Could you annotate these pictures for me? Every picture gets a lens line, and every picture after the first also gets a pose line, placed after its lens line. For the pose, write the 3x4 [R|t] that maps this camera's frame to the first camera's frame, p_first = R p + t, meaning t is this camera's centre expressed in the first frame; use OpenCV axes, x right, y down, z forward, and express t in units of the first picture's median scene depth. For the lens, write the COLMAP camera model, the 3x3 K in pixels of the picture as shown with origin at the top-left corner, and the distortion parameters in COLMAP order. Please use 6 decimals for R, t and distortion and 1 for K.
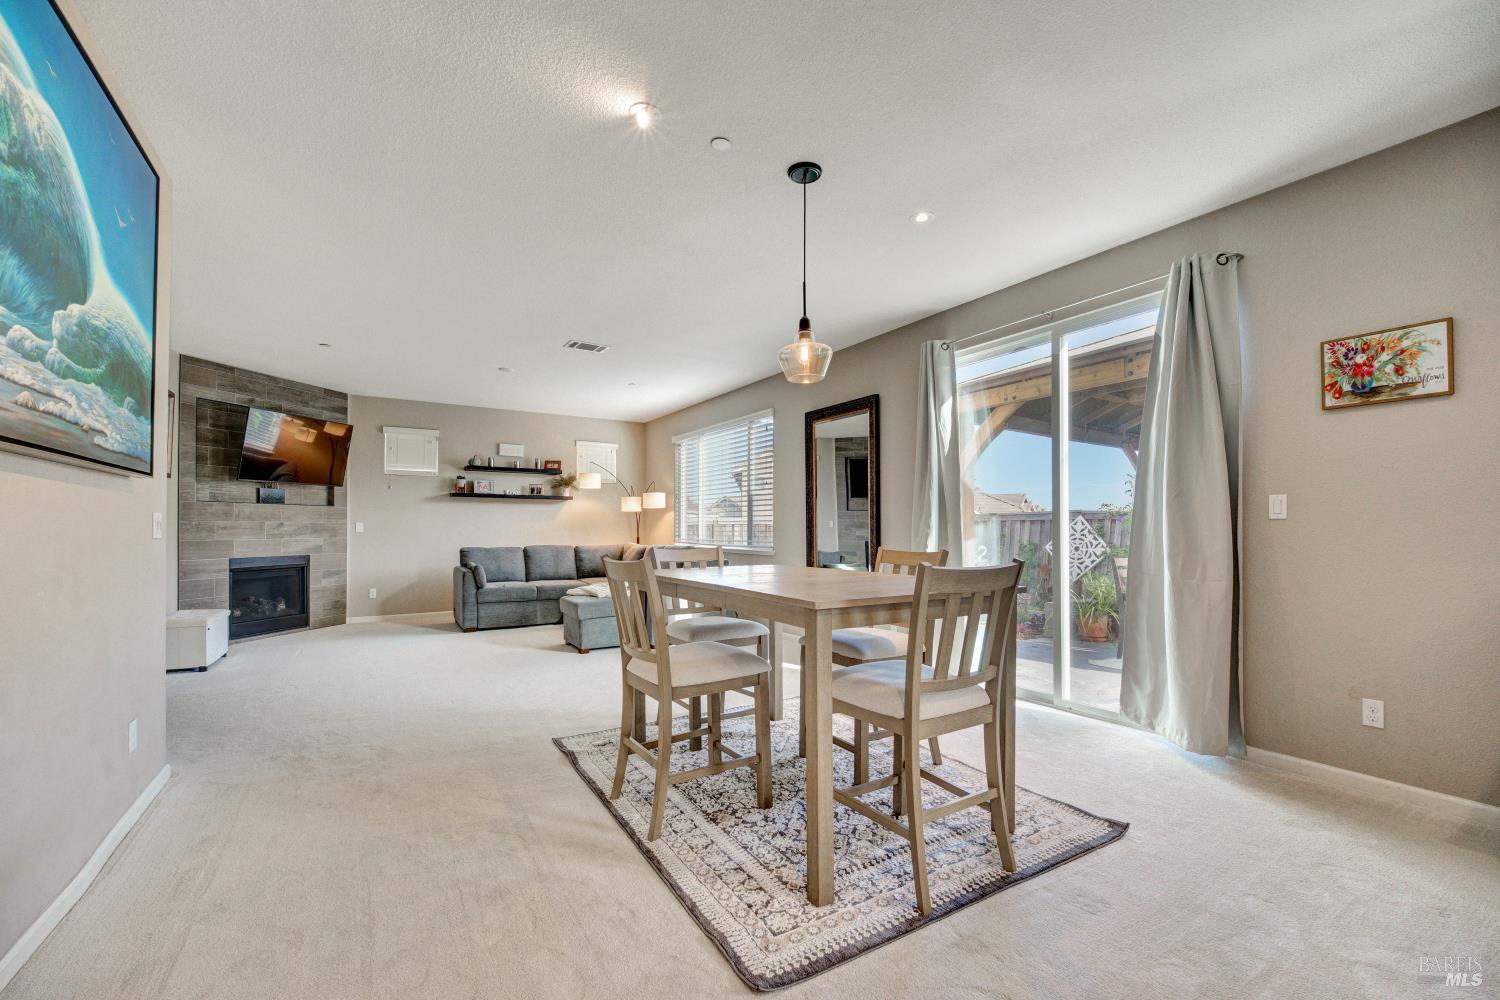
lens RADIAL K [[620.0, 0, 750.0], [0, 620.0, 525.8], [0, 0, 1]] dist [-0.001594, -0.000331]
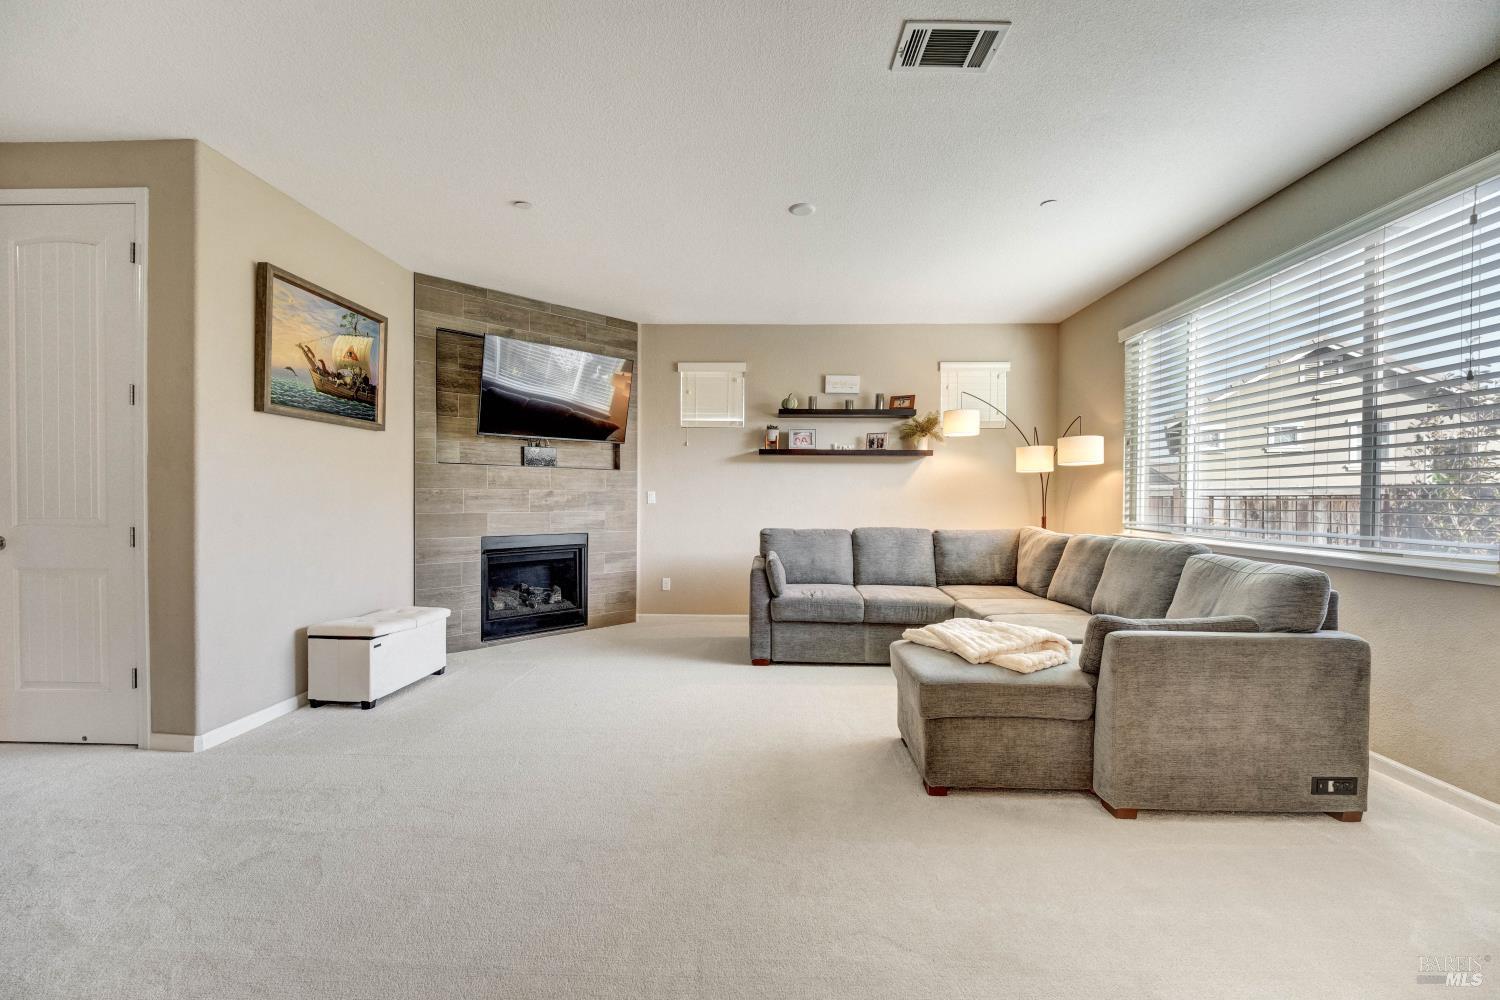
lens RADIAL K [[601.3, 0, 753.6], [0, 601.3, 506.5], [0, 0, 1]] dist [0.000826, -0.000017]
pose [[0.828223, 0.012854, -0.560252, -0.107158], [-0.004118, 0.999850, 0.016852, 0.000543], [0.560384, -0.011650, 0.828151, 0.447361]]
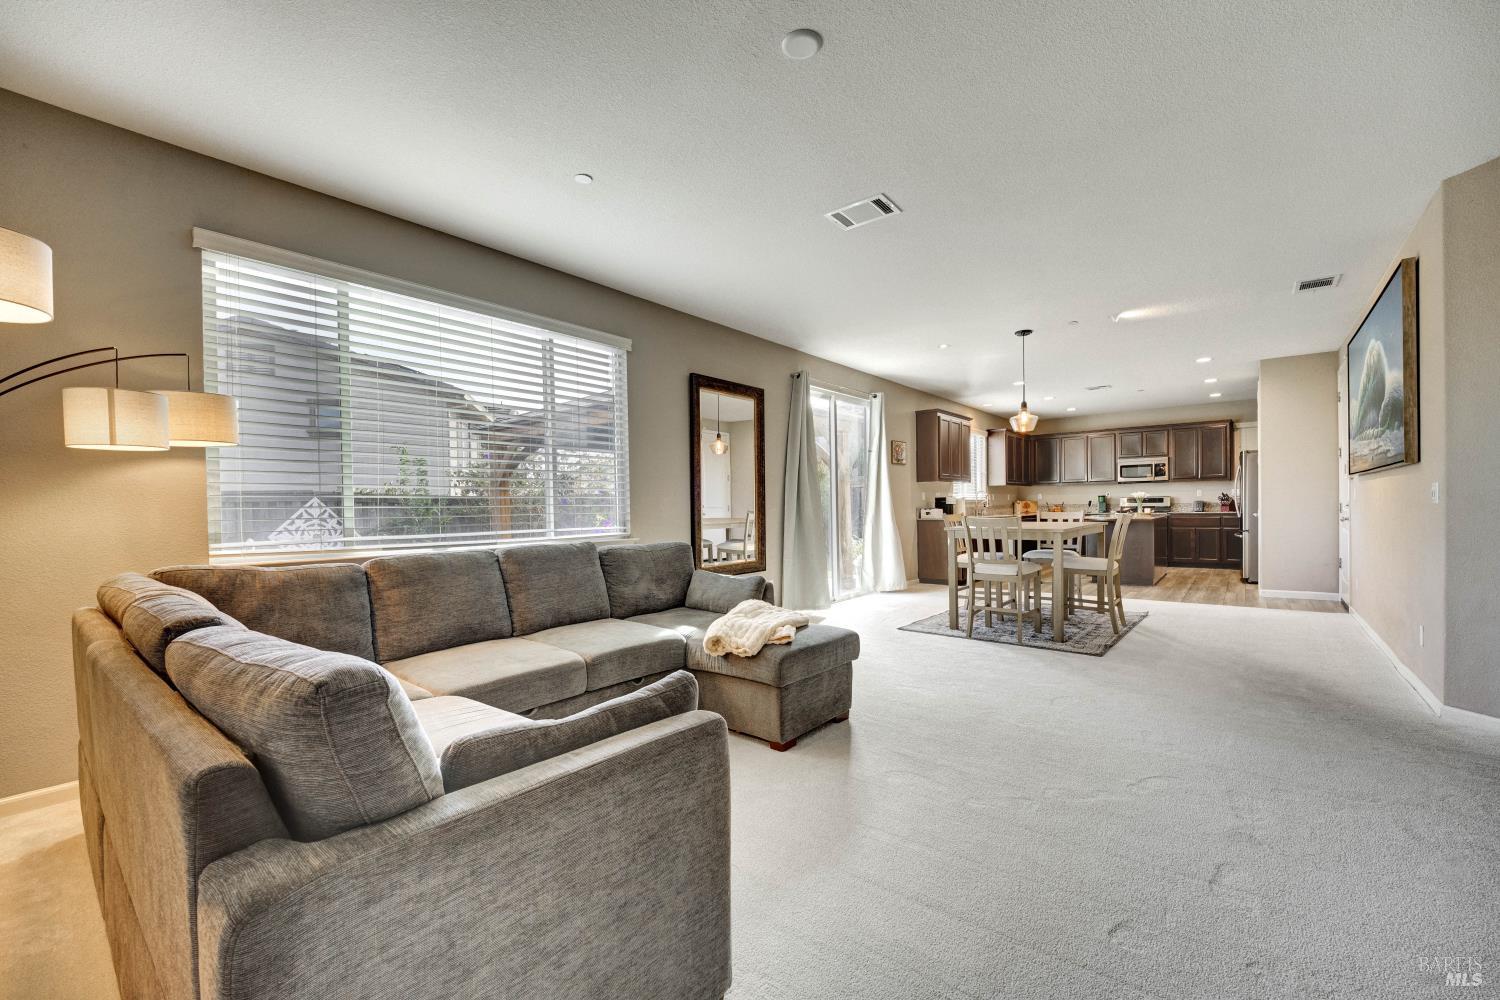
lens RADIAL K [[618.1, 0, 742.0], [0, 618.1, 521.1], [0, 0, 1]] dist [-0.011877, -0.000198]
pose [[-0.323608, -0.016917, 0.946040, -0.617324], [0.009538, 0.999731, 0.021139, 0.005800], [-0.946143, 0.015864, -0.323359, 1.022234]]
